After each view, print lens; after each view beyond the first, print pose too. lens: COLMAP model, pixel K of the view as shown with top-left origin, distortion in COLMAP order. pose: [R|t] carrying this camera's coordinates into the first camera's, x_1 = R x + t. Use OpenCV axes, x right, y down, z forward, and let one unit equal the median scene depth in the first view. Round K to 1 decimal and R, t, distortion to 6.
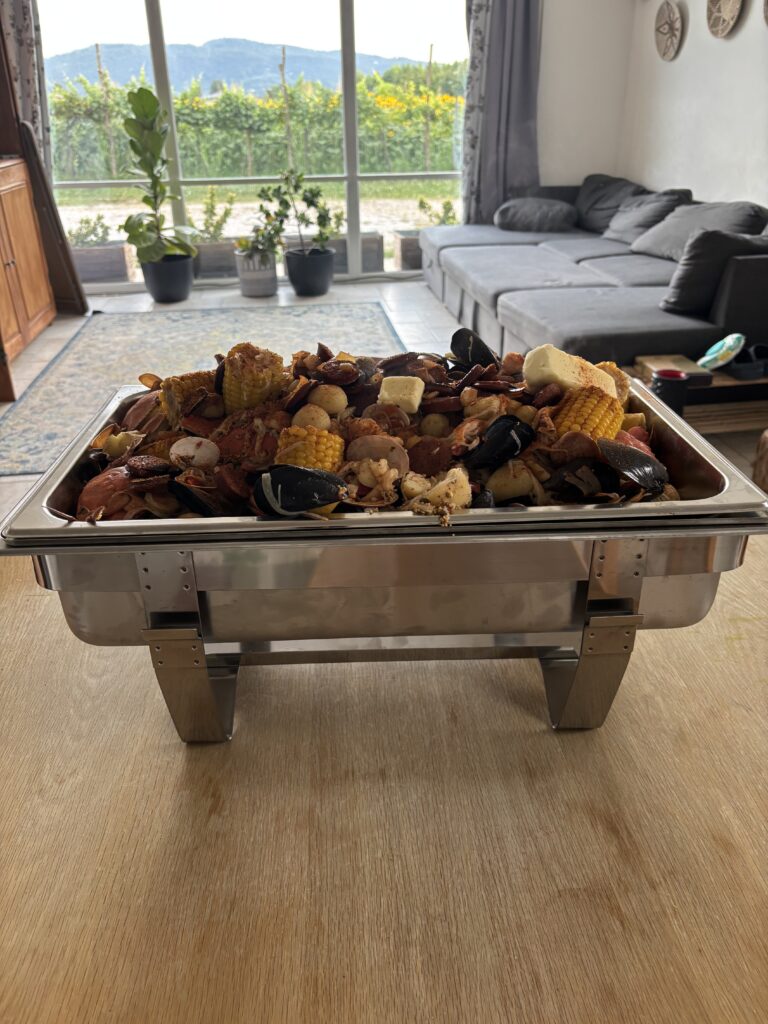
lens RADIAL K [[763.3, 0, 384.0], [0, 763.3, 512.0], [0, 0, 1]] dist [-0.004173, 0.010814]
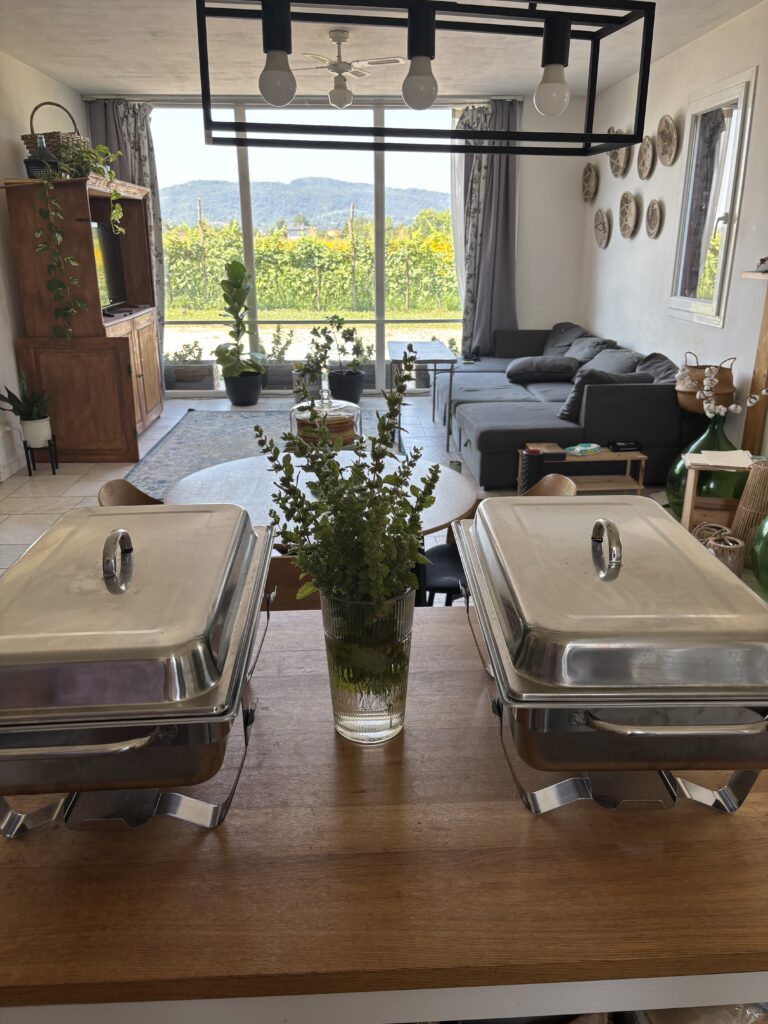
lens RADIAL K [[776.4, 0, 385.6], [0, 776.4, 526.1], [0, 0, 1]] dist [0.093972, -0.134525]
pose [[0.995806, 0.043440, -0.080519, 0.100076], [-0.053598, 0.990244, -0.128627, 0.110155], [0.074146, 0.132403, 0.988419, -0.349654]]
